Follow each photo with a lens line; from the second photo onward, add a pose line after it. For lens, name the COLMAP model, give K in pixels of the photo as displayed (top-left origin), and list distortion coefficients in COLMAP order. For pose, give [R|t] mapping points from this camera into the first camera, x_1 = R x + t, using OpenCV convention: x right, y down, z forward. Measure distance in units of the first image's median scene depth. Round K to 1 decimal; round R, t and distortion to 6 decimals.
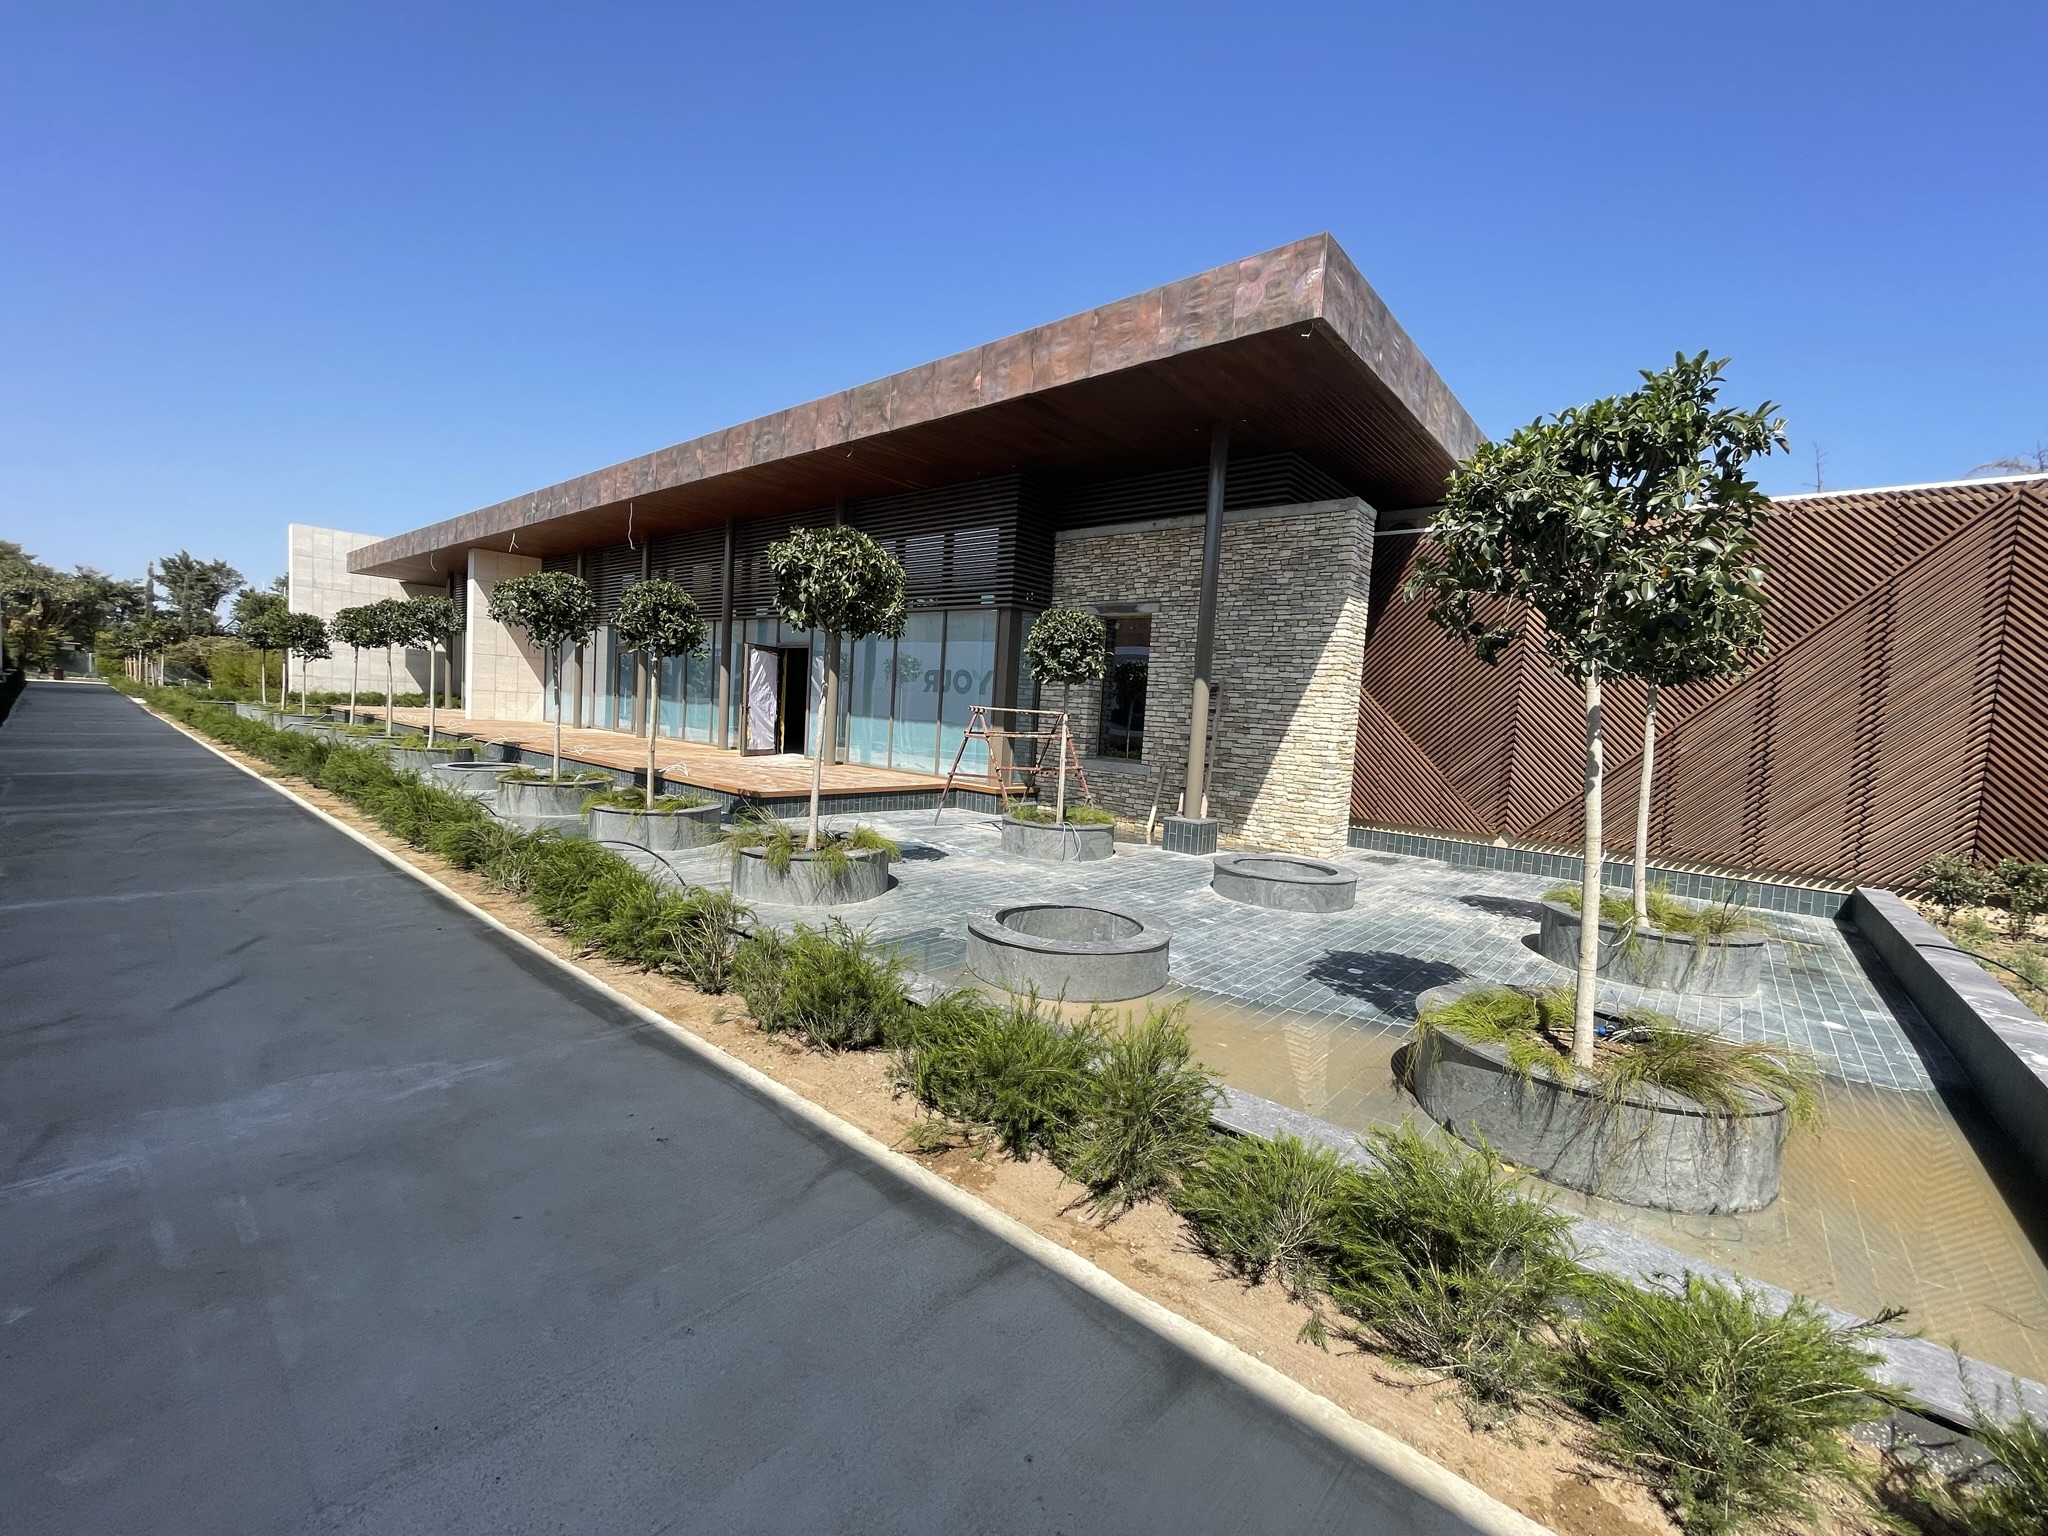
lens RADIAL K [[822.6, 0, 1024.2], [0, 822.6, 765.3], [0, 0, 1]] dist [-0.000734, -0.000068]
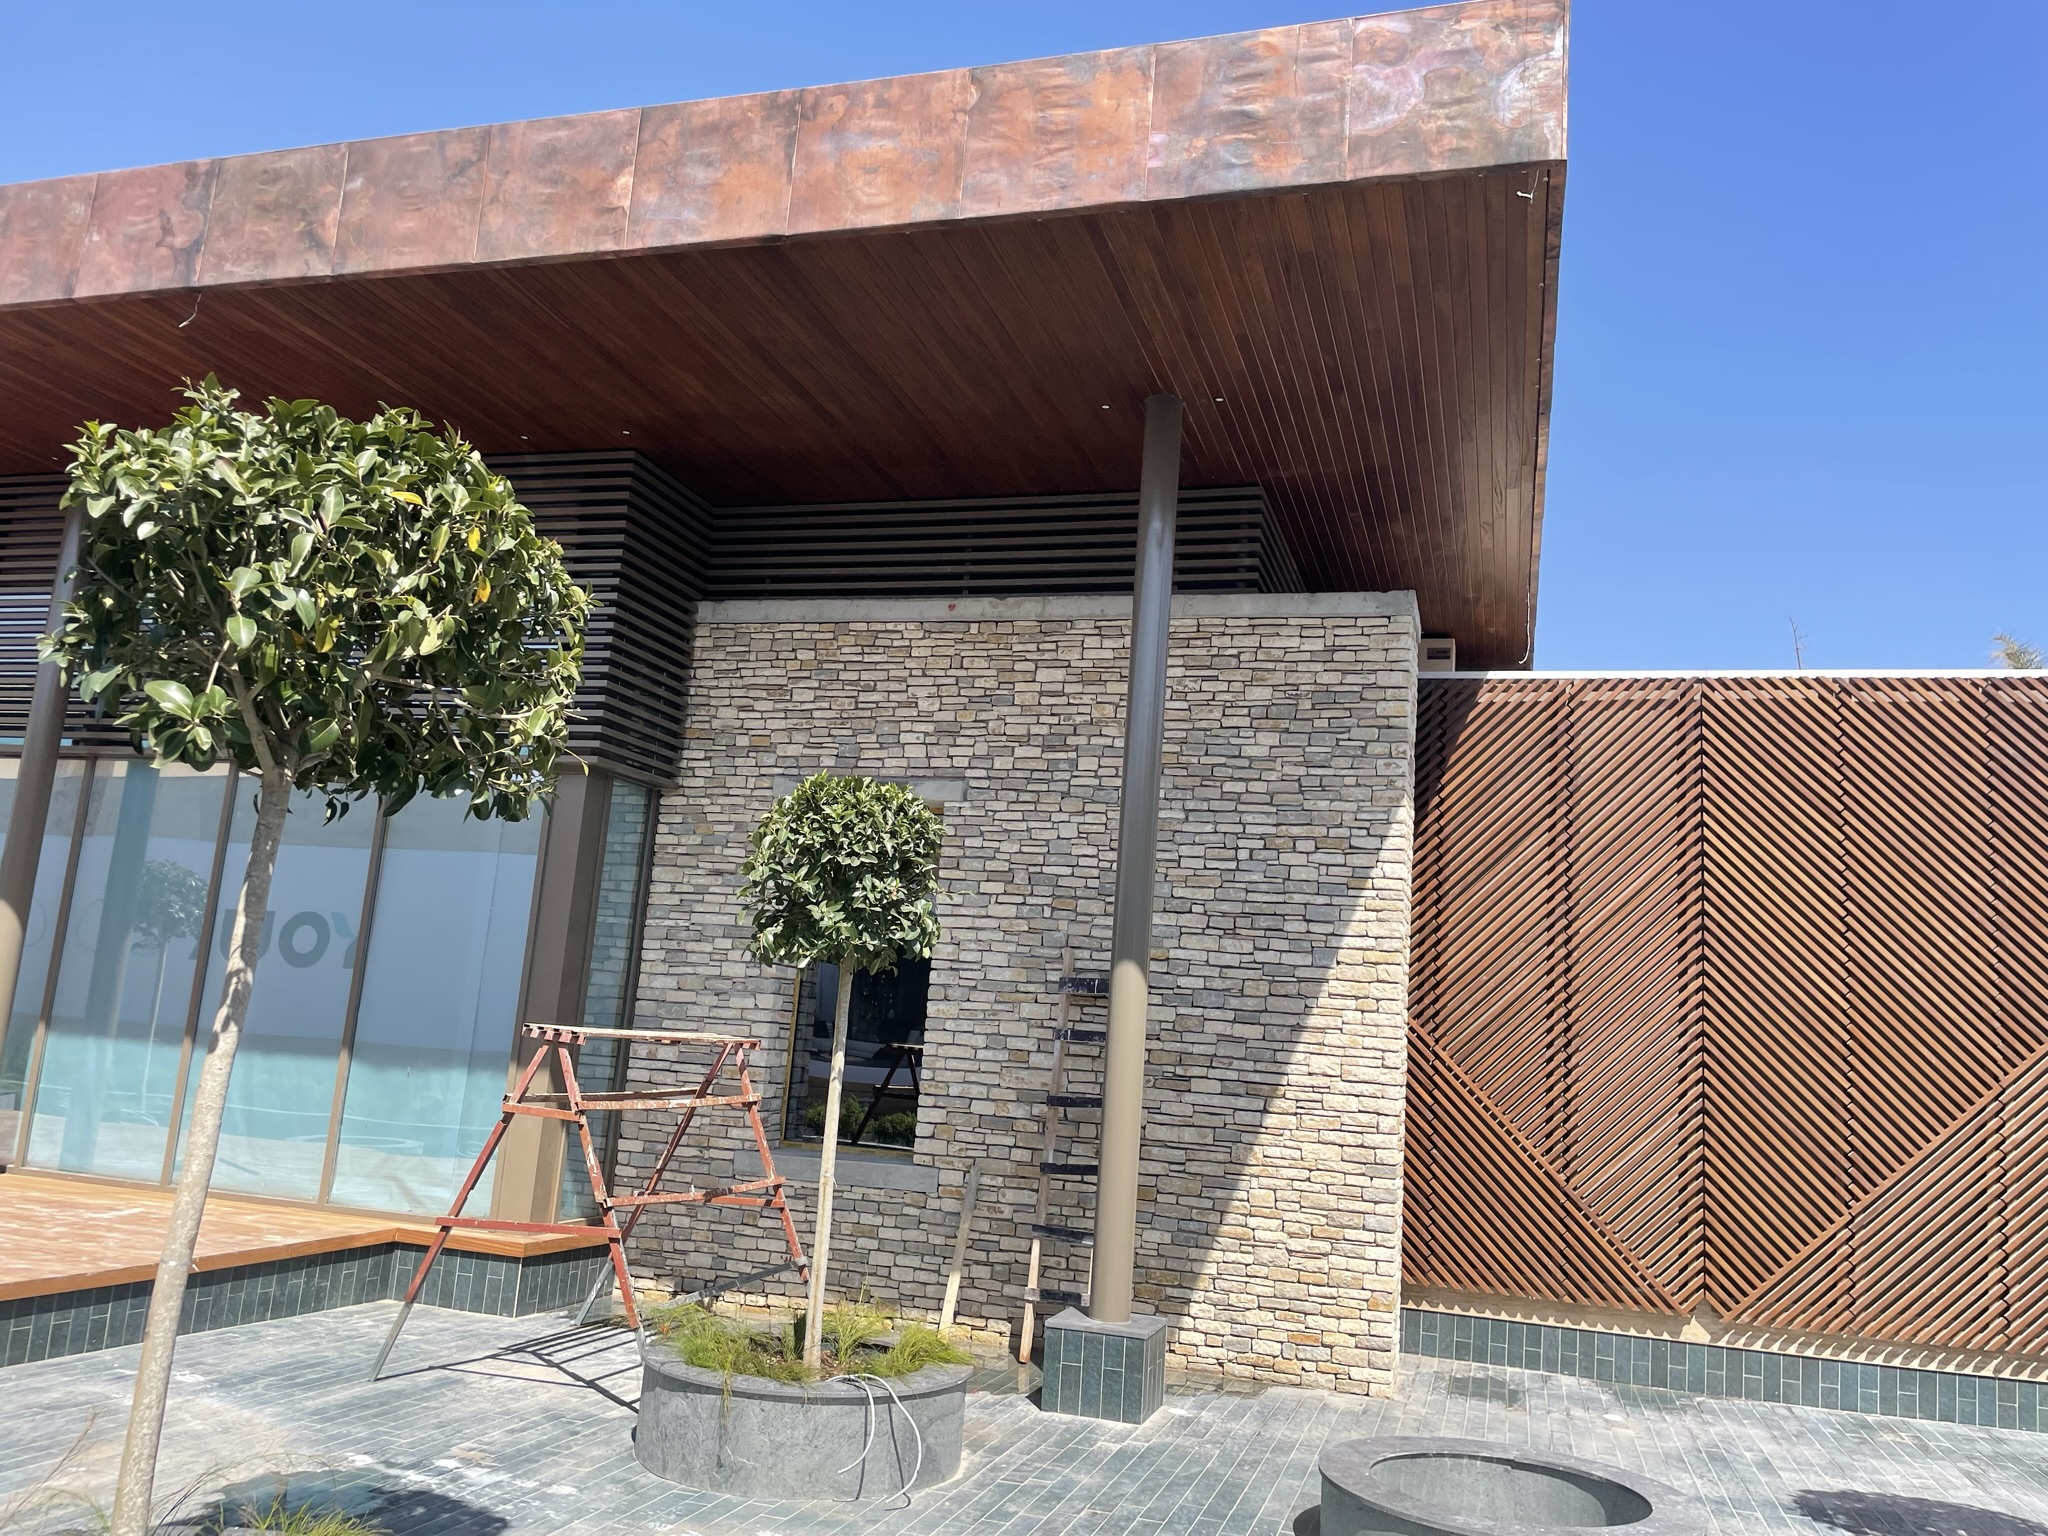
lens RADIAL K [[1547.0, 0, 1040.2], [0, 1547.0, 777.2], [0, 0, 1]] dist [0.105861, -0.139935]
pose [[0.917462, 0.072268, 0.391203, -0.133899], [0.010271, 0.978731, -0.204892, -0.034724], [-0.397690, 0.191999, 0.897206, 0.278821]]
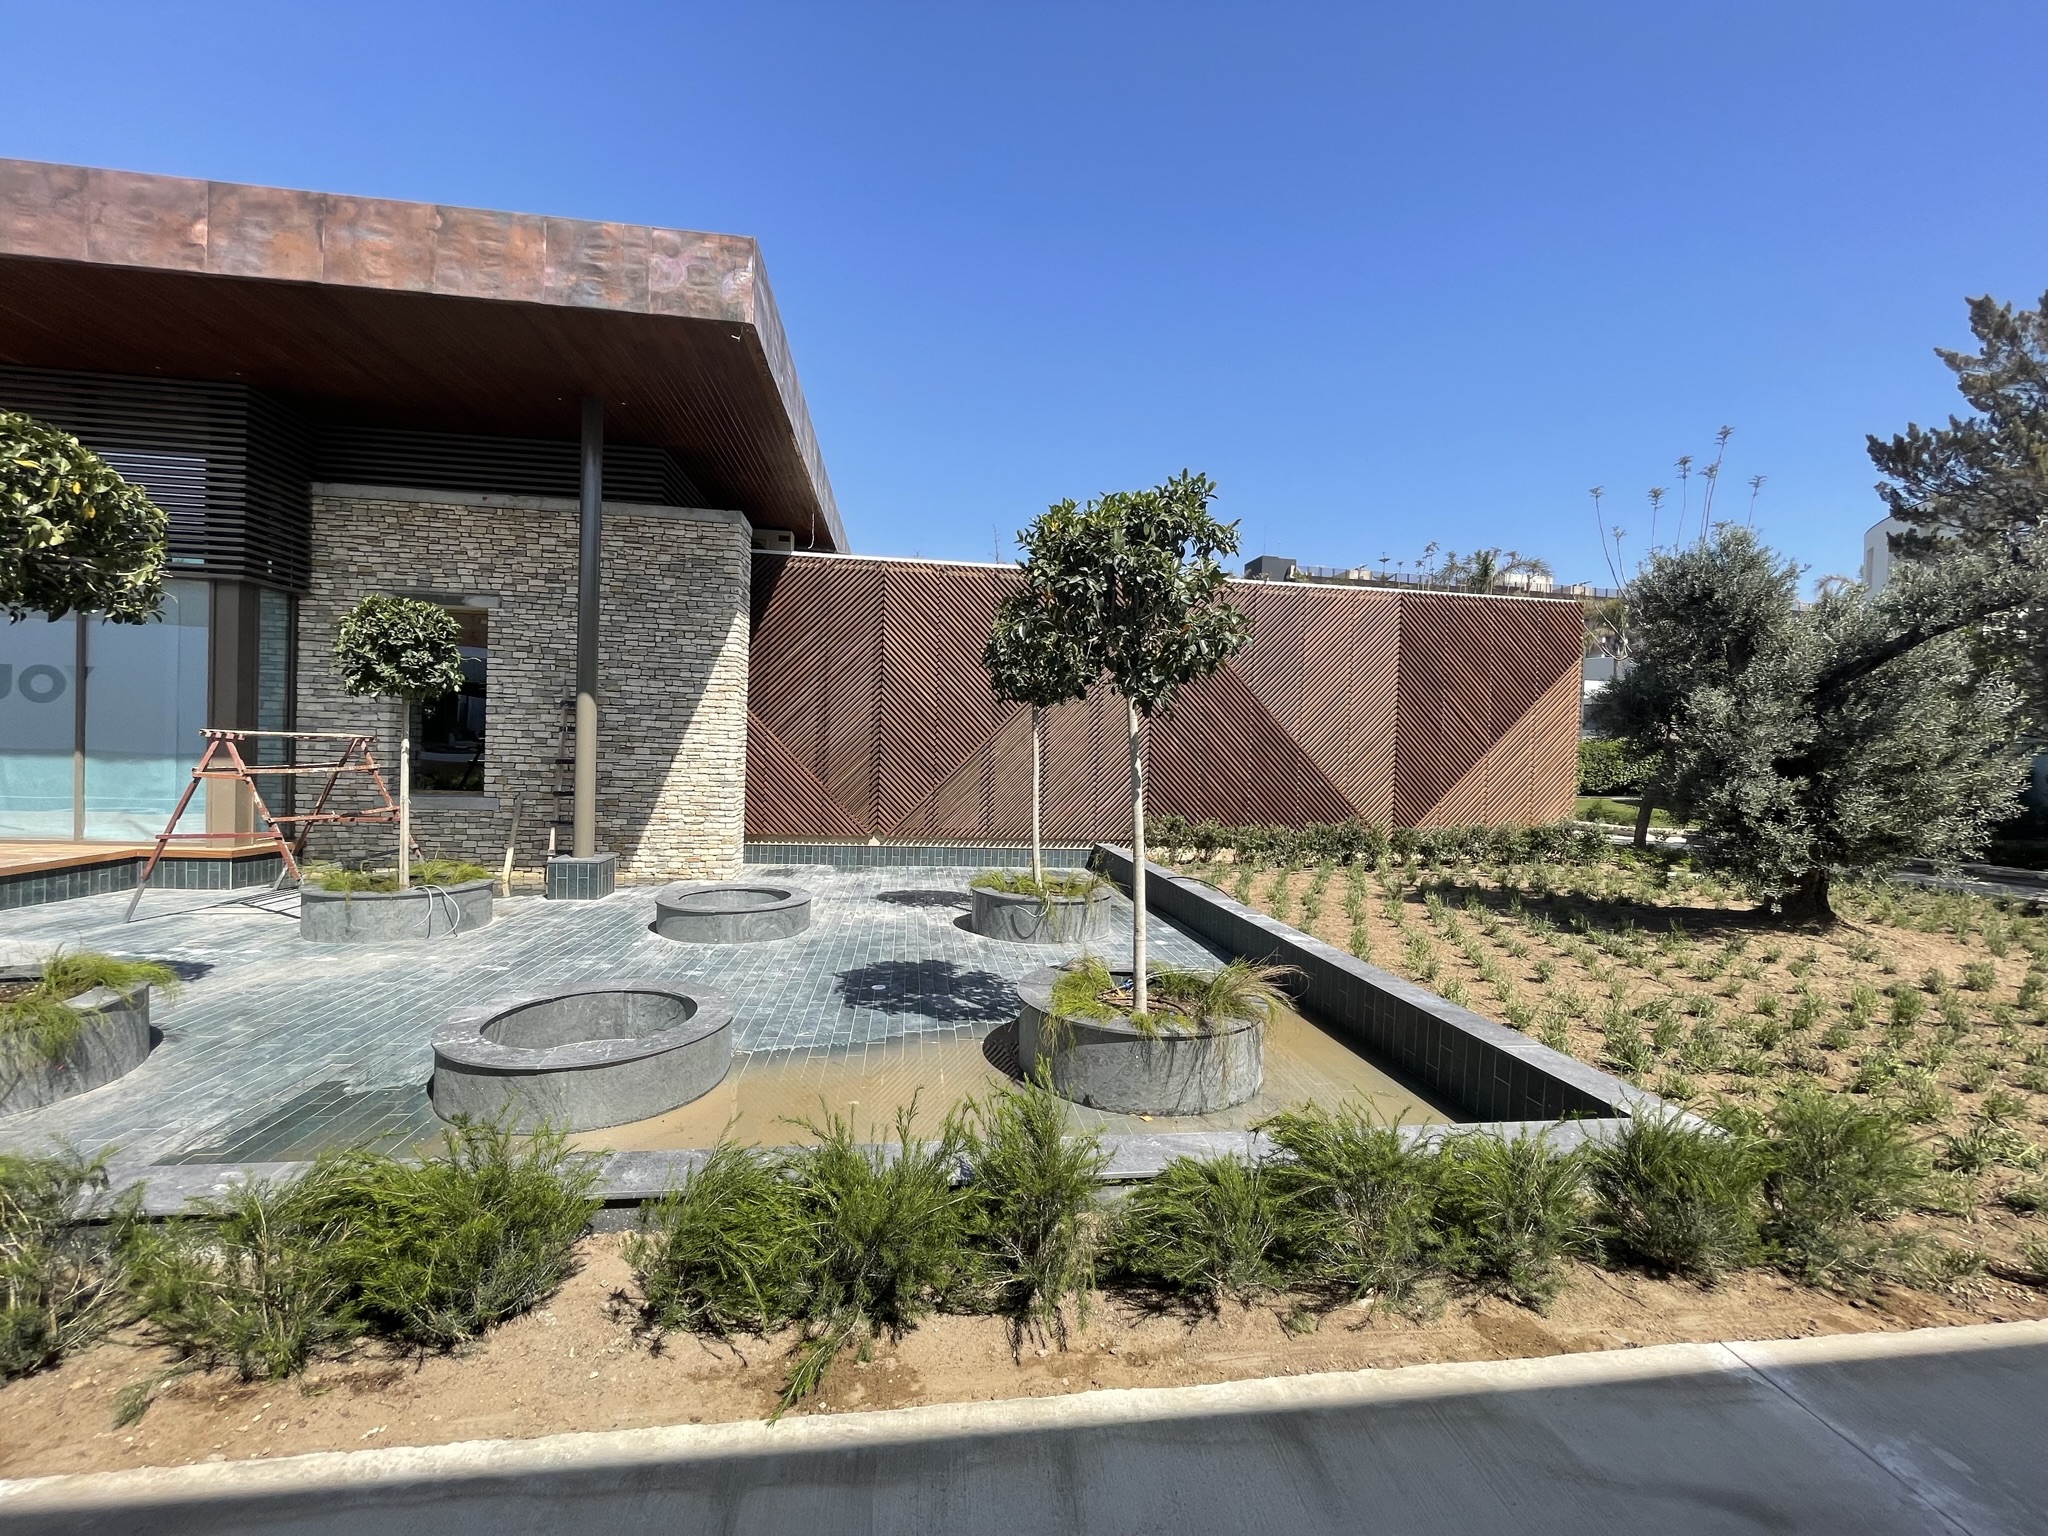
lens RADIAL K [[827.2, 0, 1020.7], [0, 827.2, 766.7], [0, 0, 1]] dist [-0.002665, 0.000150]
pose [[0.670091, -0.052439, 0.740425, -0.115651], [0.058795, 0.998117, 0.017480, -0.016061], [-0.739947, 0.031821, 0.671912, 0.086814]]
